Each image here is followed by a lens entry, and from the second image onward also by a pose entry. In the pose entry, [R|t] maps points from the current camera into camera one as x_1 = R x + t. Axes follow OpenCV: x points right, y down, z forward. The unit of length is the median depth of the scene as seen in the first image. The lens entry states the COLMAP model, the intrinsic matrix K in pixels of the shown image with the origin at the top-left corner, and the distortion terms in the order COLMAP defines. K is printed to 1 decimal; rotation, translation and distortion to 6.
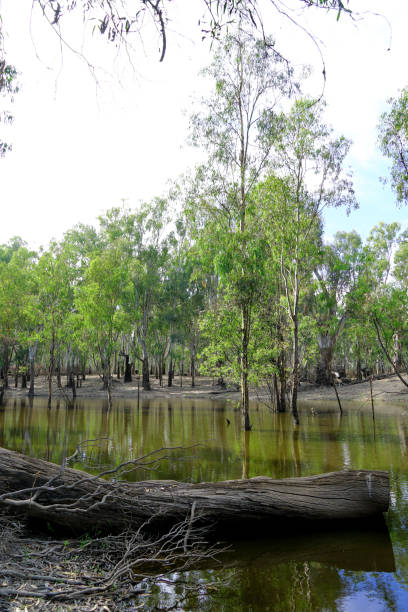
lens RADIAL K [[533.1, 0, 204.0], [0, 533.1, 306.0], [0, 0, 1]] dist [0.001071, 0.003876]
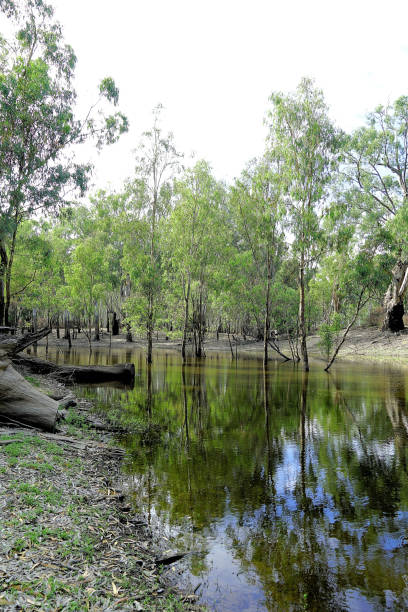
lens RADIAL K [[533.1, 0, 204.0], [0, 533.1, 306.0], [0, 0, 1]] dist [0.001071, 0.003876]
pose [[0.999950, 0.008570, -0.005234, 0.066468], [-0.008078, 0.996112, 0.087726, -0.030538], [0.005965, -0.087679, 0.996131, -0.199136]]
